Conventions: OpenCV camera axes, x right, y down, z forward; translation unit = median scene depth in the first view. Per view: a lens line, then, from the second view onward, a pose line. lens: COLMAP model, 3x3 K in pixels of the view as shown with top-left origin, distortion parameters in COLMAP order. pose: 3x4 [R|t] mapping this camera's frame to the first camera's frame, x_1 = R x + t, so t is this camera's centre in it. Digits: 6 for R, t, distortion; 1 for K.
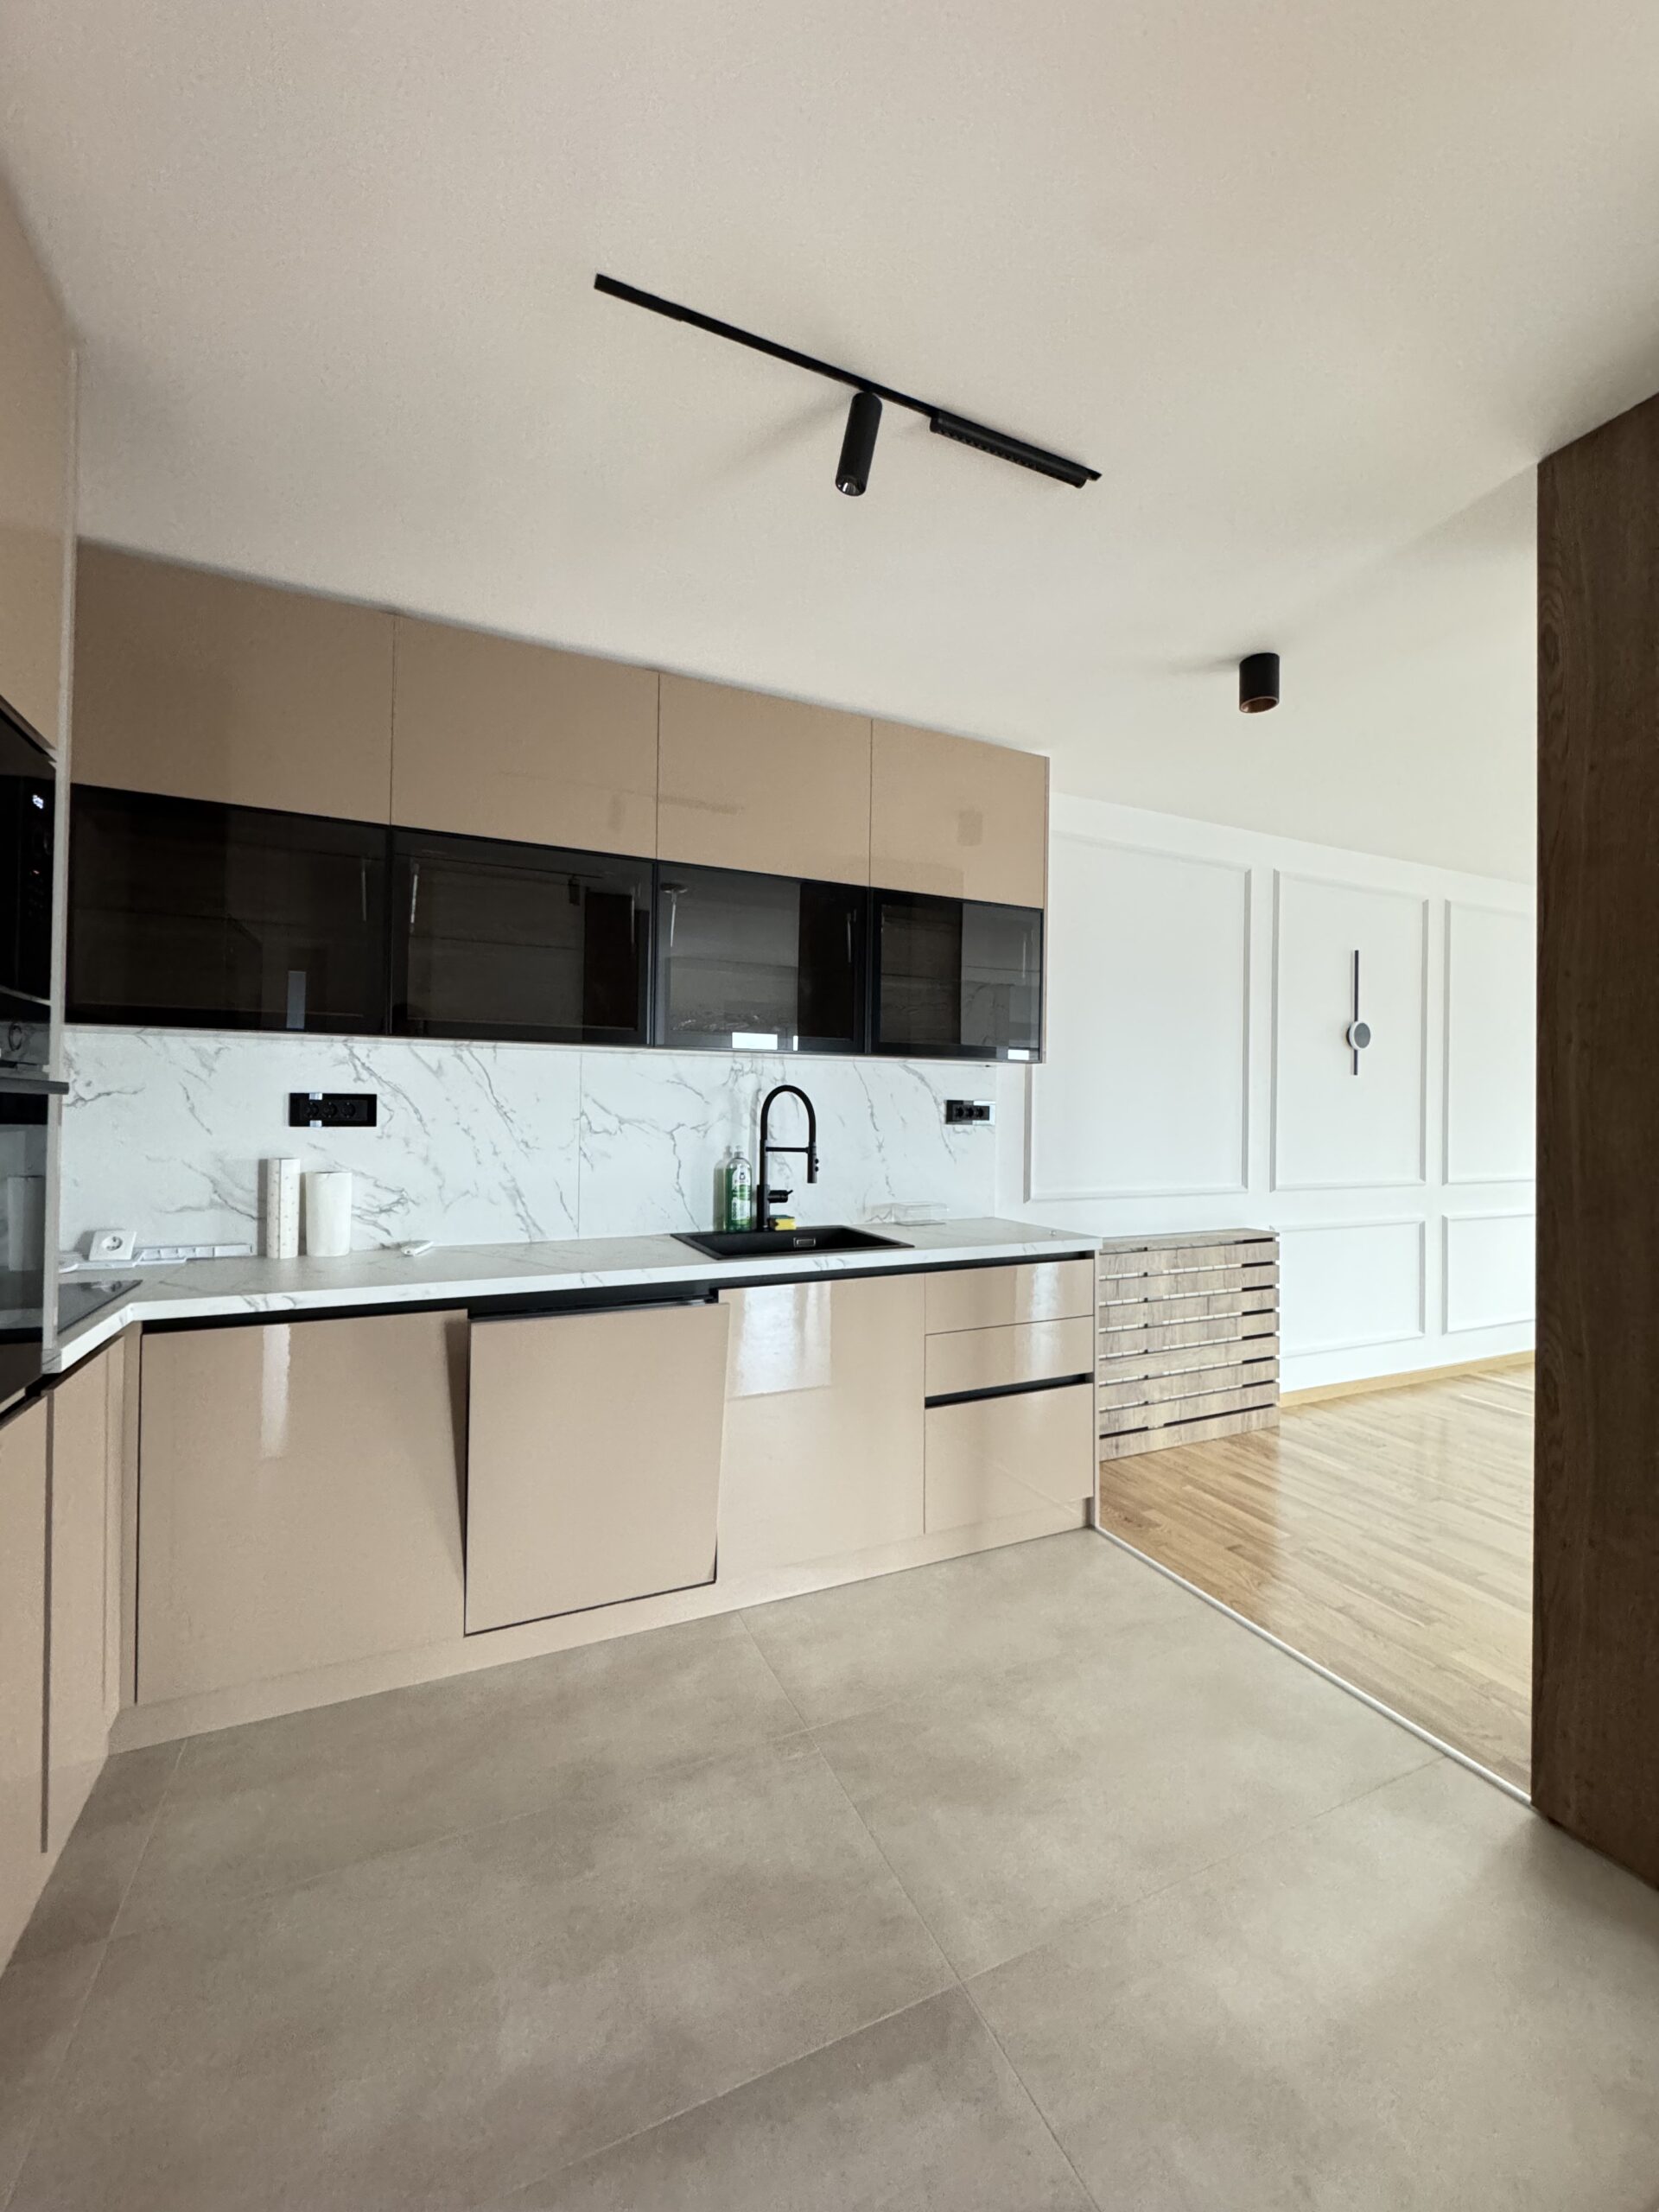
lens RADIAL K [[875.9, 0, 829.5], [0, 875.9, 1106.0], [0, 0, 1]] dist [-0.001300, -0.000054]
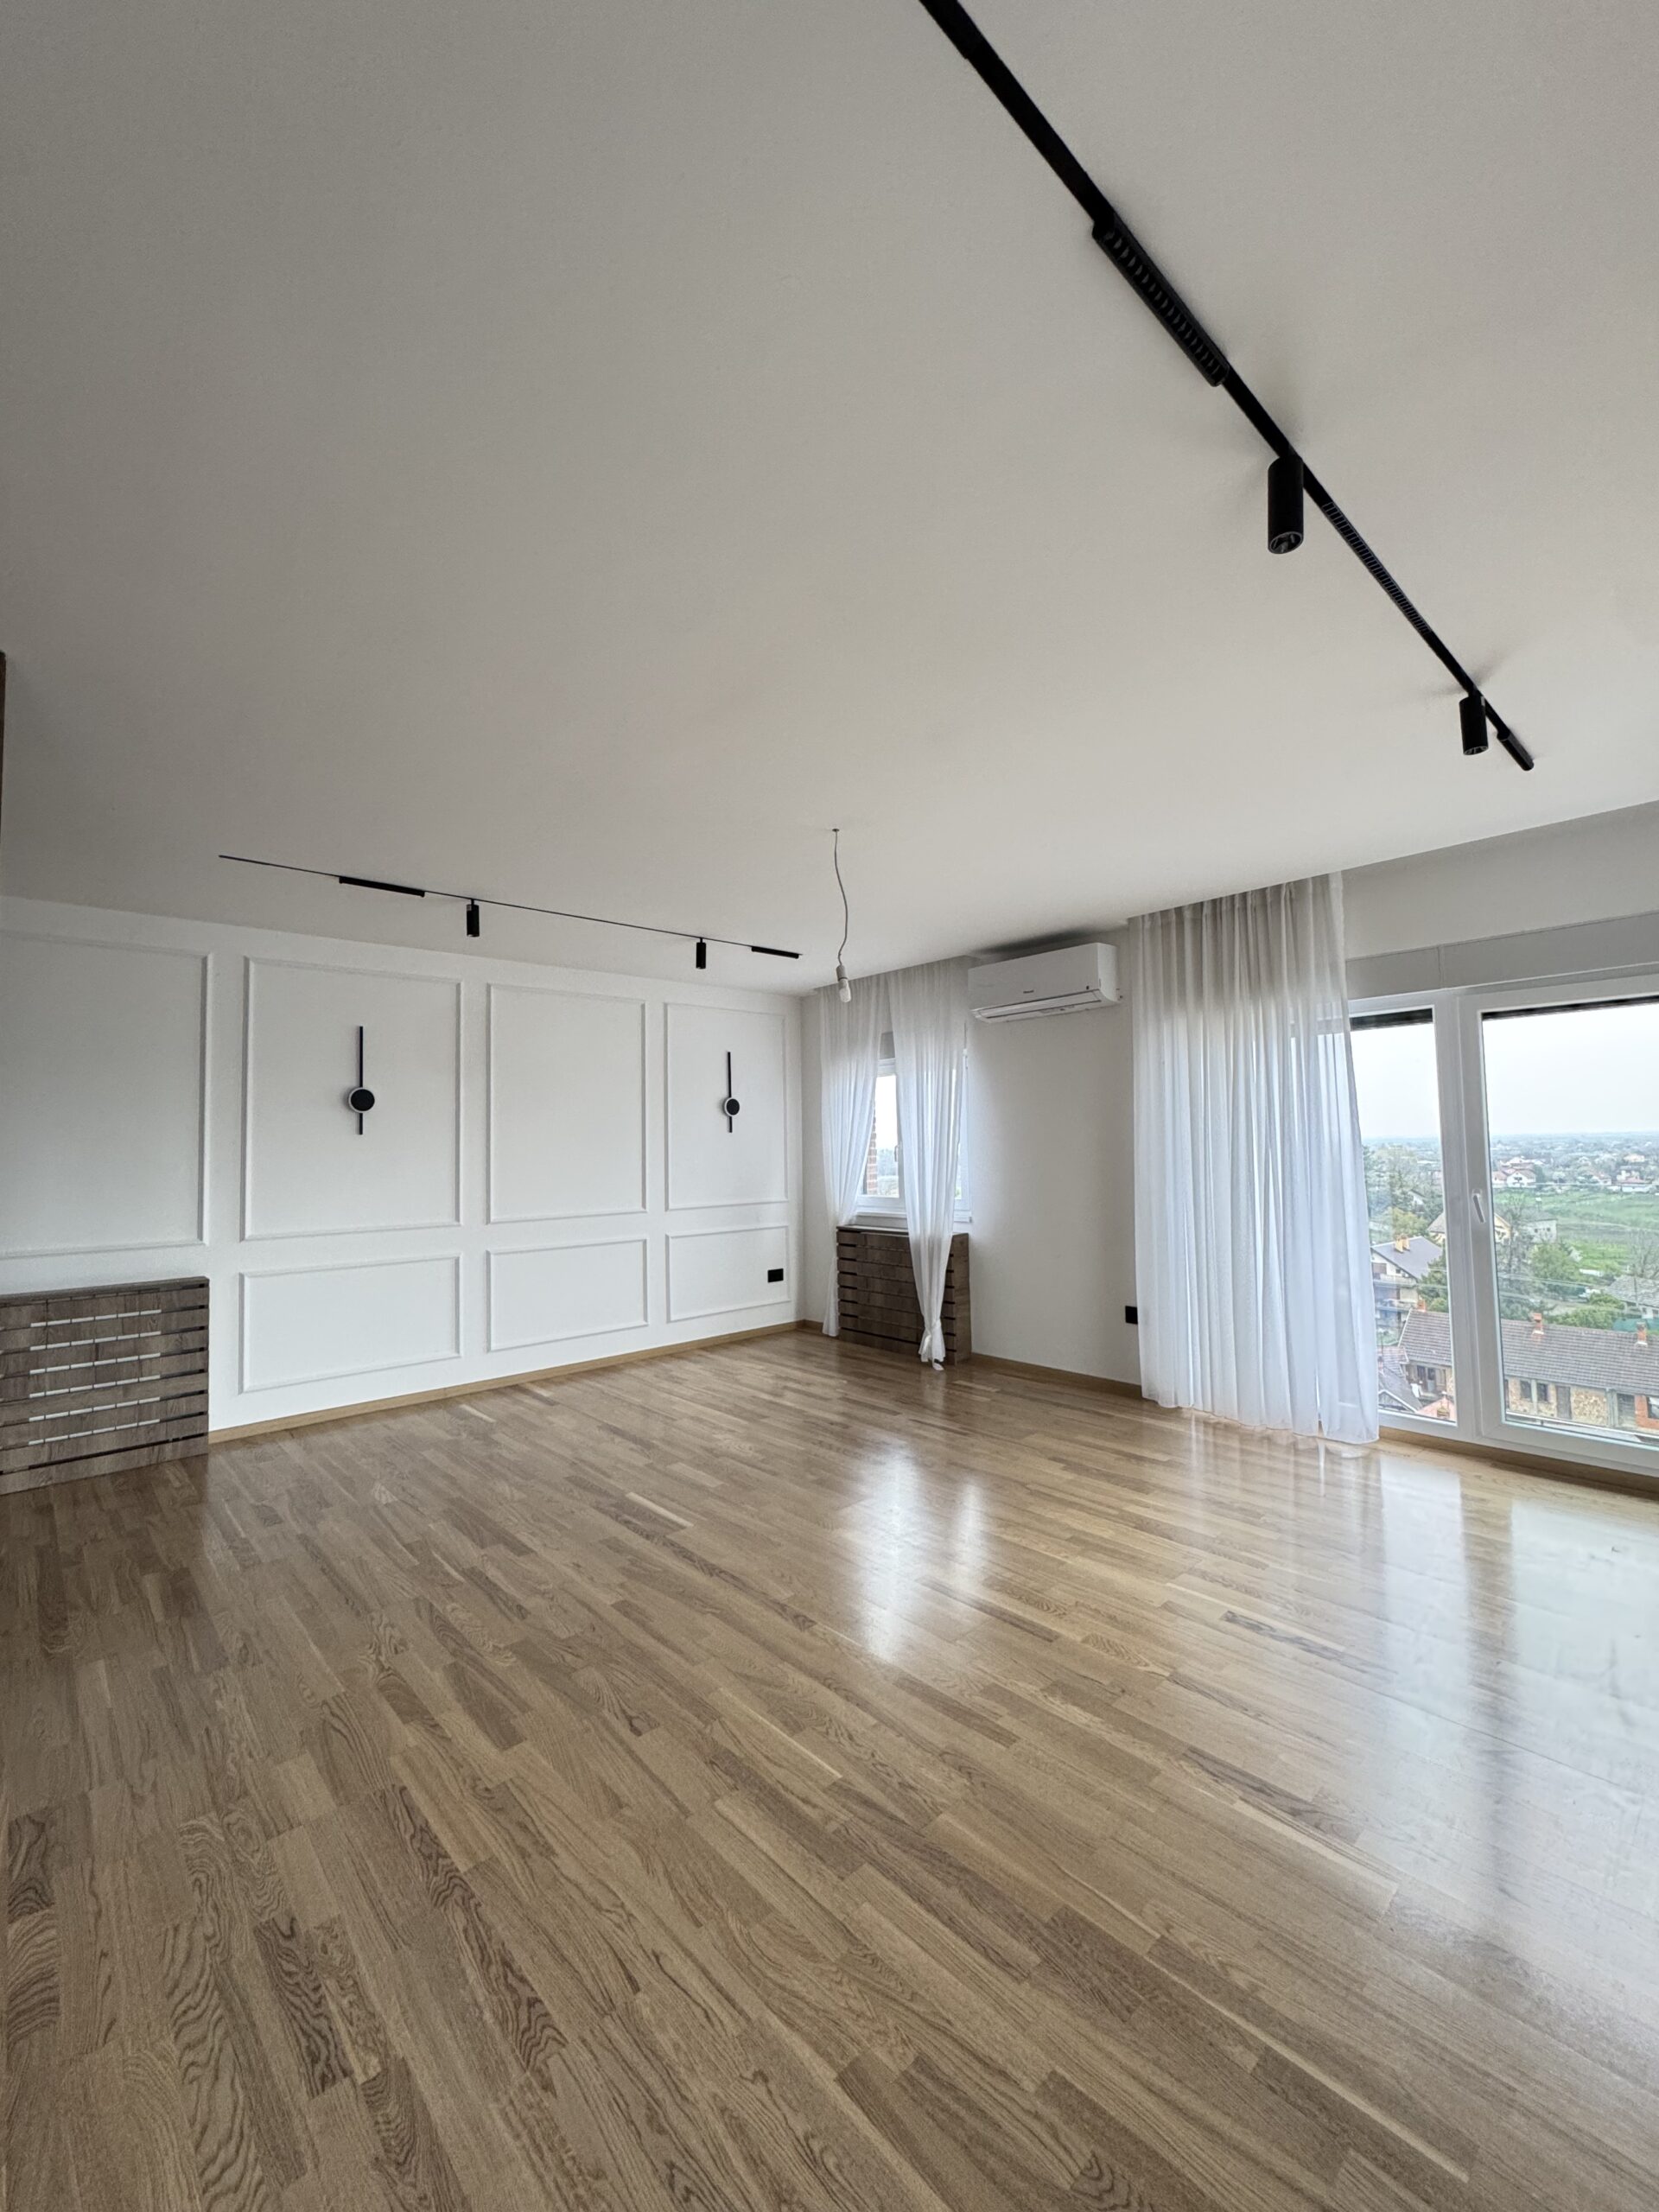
lens RADIAL K [[889.5, 0, 829.5], [0, 889.5, 1106.0], [0, 0, 1]] dist [-0.002600, -0.000306]
pose [[0.950804, -0.012549, 0.309538, 1.191662], [0.025304, 0.998987, -0.037224, -0.020790], [-0.308758, 0.043225, 0.950158, -0.442765]]
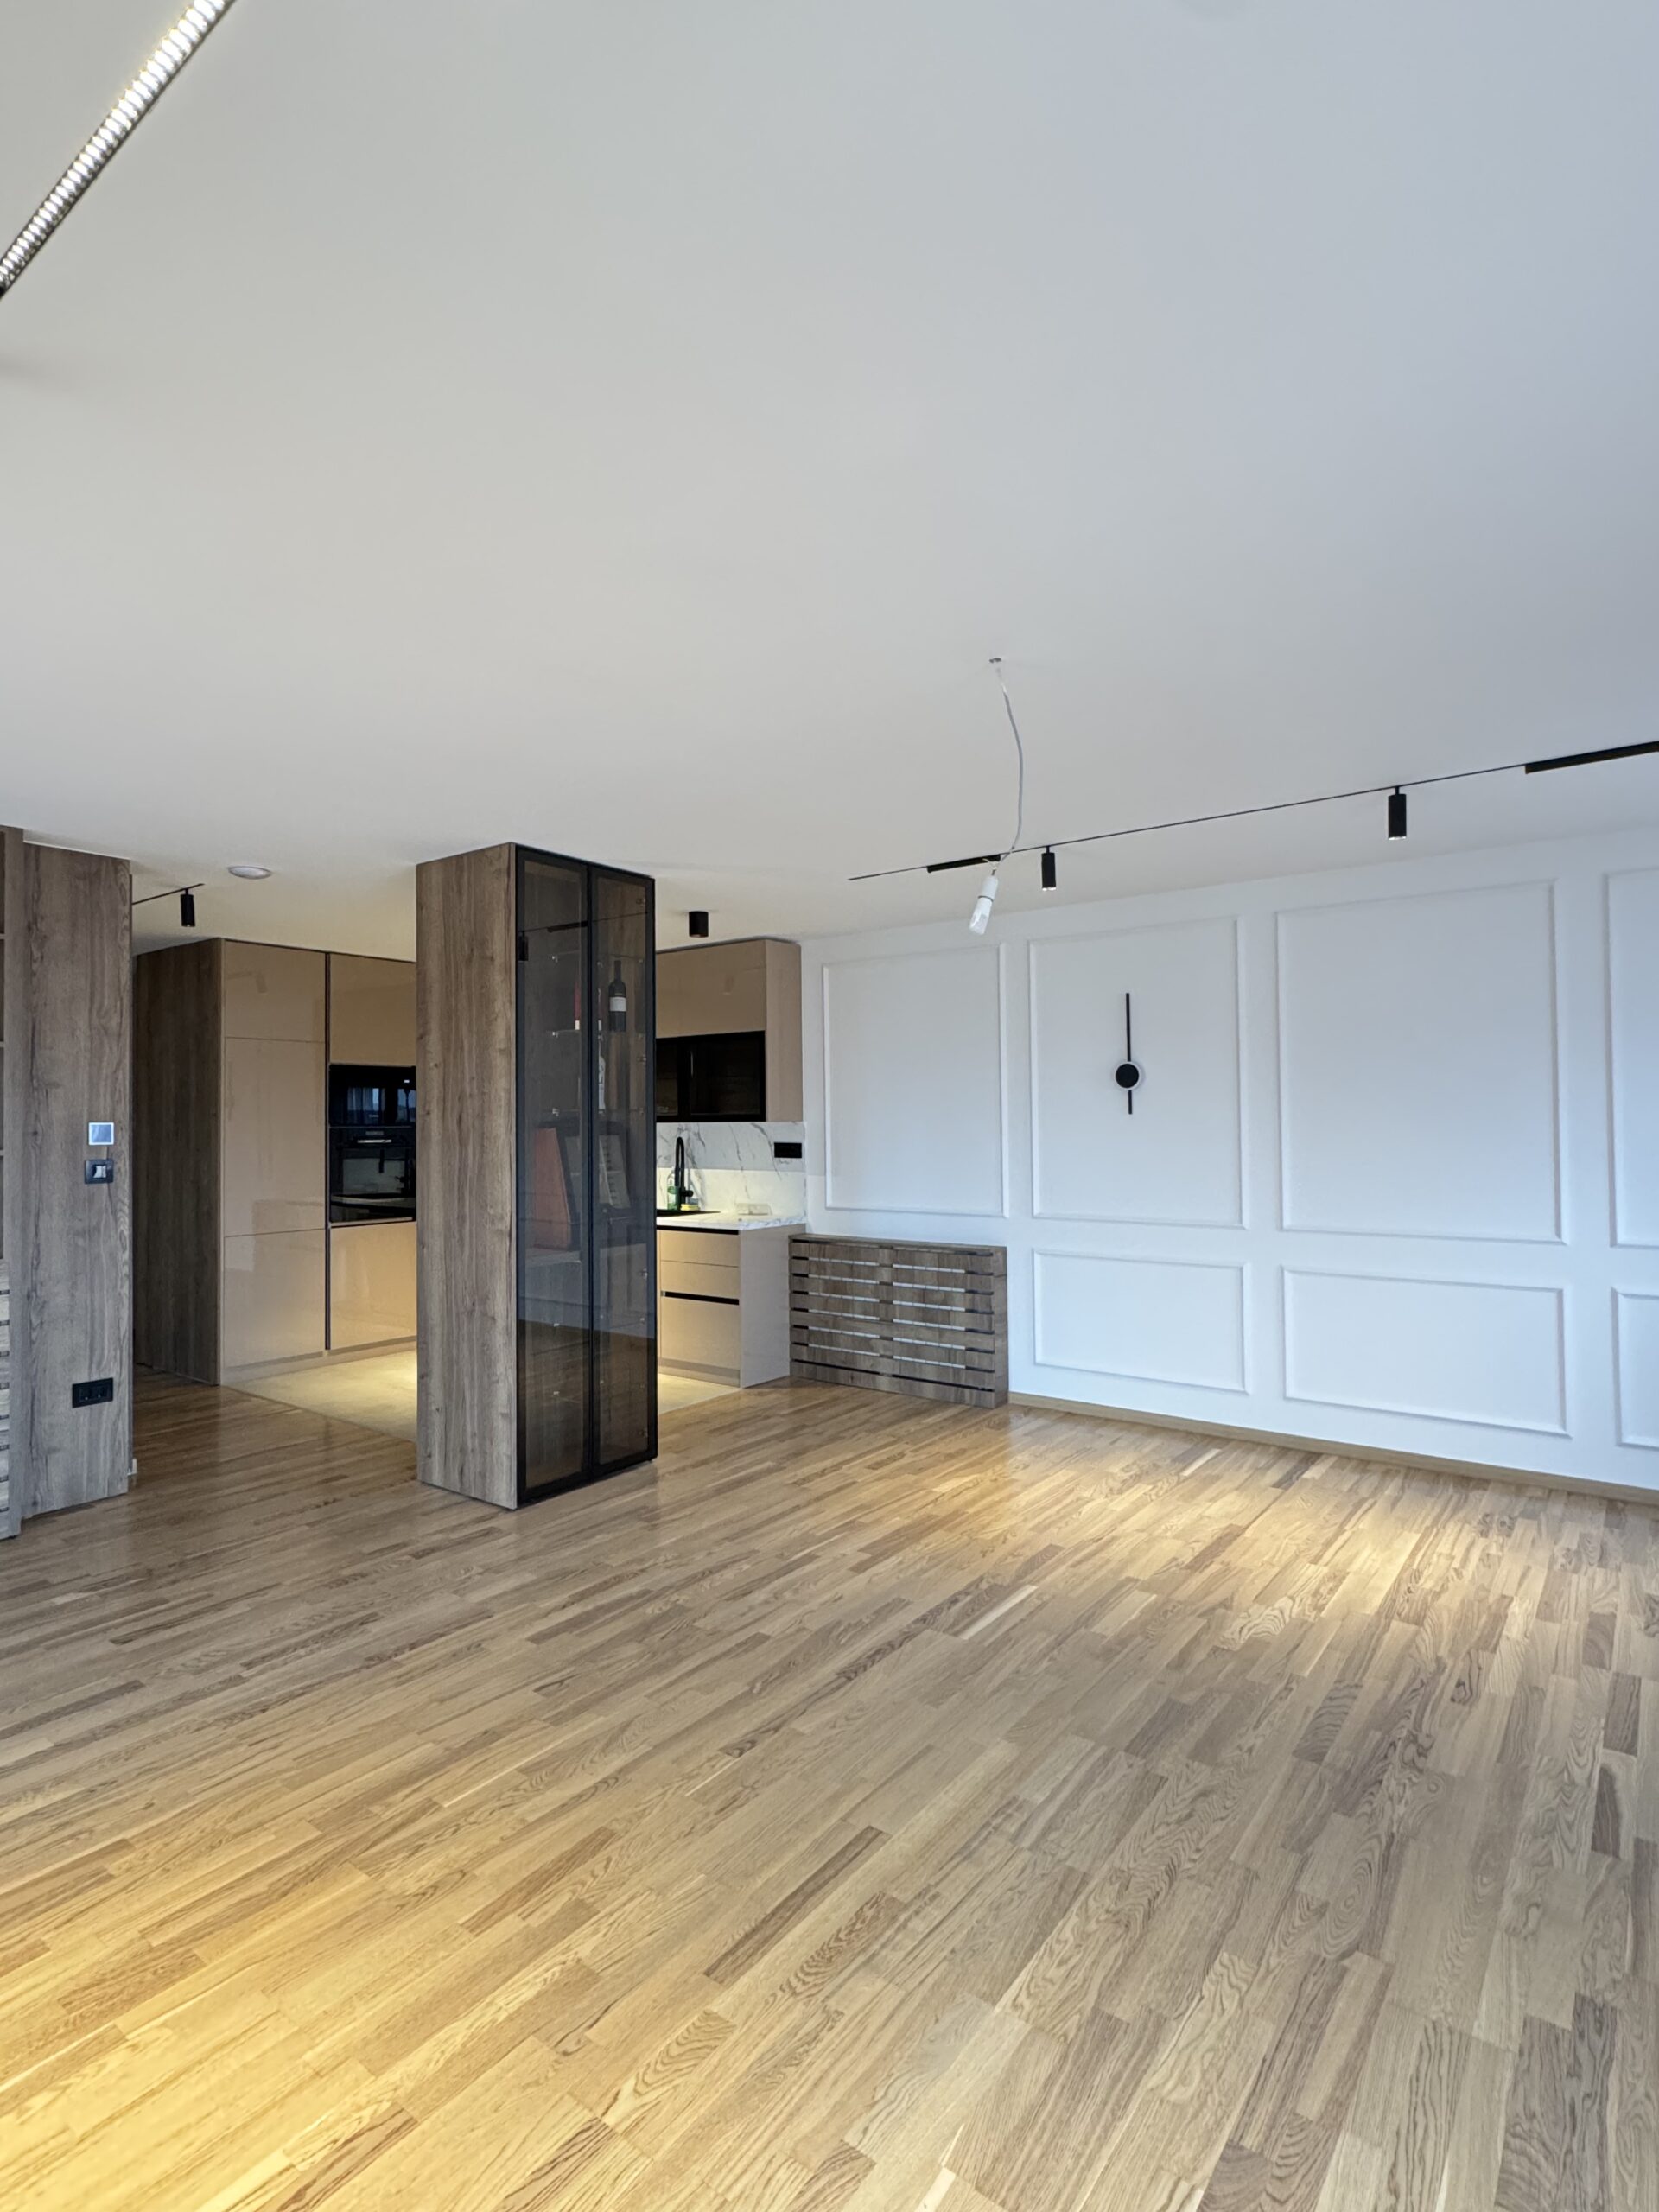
lens RADIAL K [[1123.2, 0, 829.5], [0, 1123.2, 1106.0], [0, 0, 1]] dist [-0.001814, 0.000467]
pose [[0.479976, -0.026465, -0.876883, 2.298282], [0.021534, 0.999599, -0.018382, -0.039961], [0.877018, -0.010060, 0.480353, 0.074214]]
